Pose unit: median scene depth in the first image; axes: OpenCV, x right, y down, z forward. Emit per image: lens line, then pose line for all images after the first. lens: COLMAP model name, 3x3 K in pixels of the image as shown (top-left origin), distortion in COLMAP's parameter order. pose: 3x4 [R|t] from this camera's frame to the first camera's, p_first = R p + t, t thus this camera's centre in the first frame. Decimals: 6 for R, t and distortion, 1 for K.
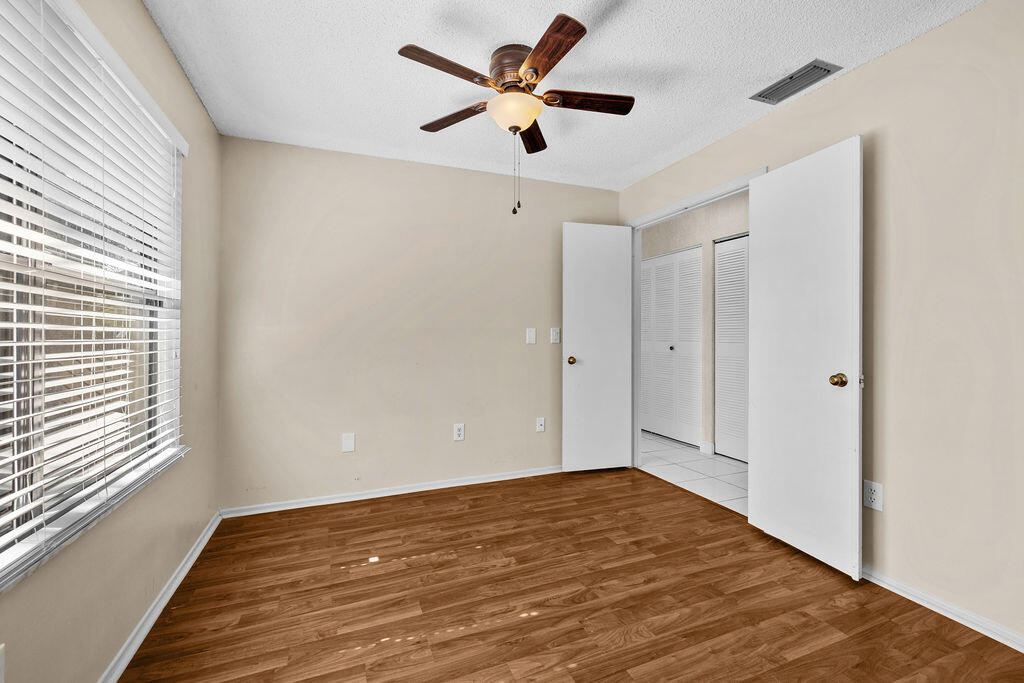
lens RADIAL K [[437.1, 0, 511.8], [0, 437.1, 337.5], [0, 0, 1]] dist [0.000535, 0.000465]
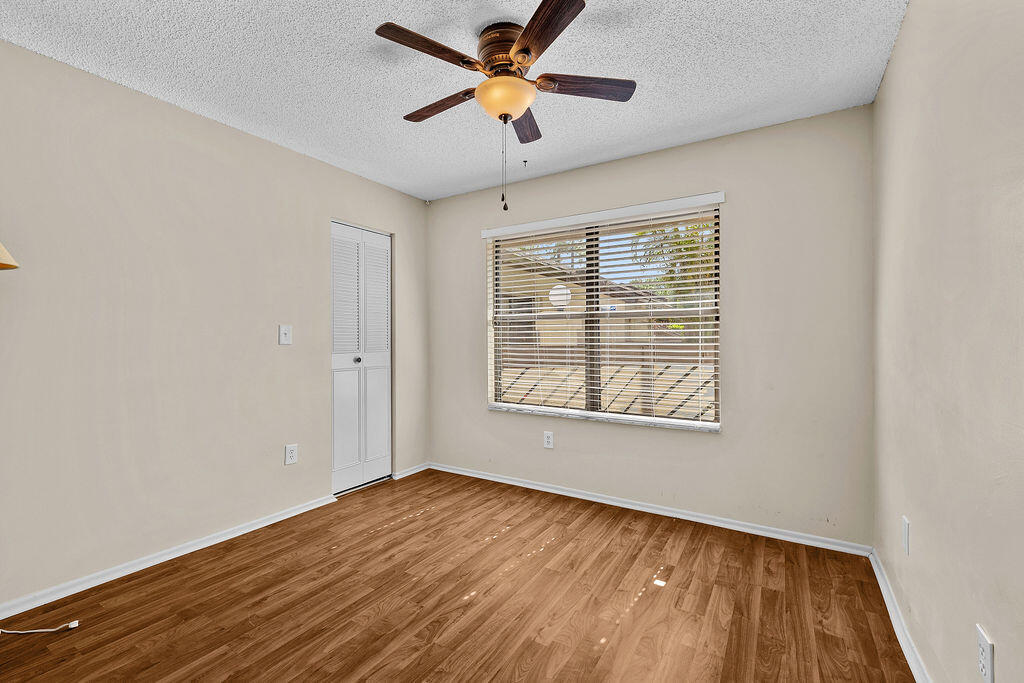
lens RADIAL K [[437.1, 0, 511.0], [0, 437.1, 341.4], [0, 0, 1]] dist [0.000535, 0.000465]
pose [[-0.801326, 0.003994, -0.598215, 0.574568], [0.000004, 0.999978, 0.006671, -0.010641], [0.598228, 0.005343, -0.801308, 1.835607]]
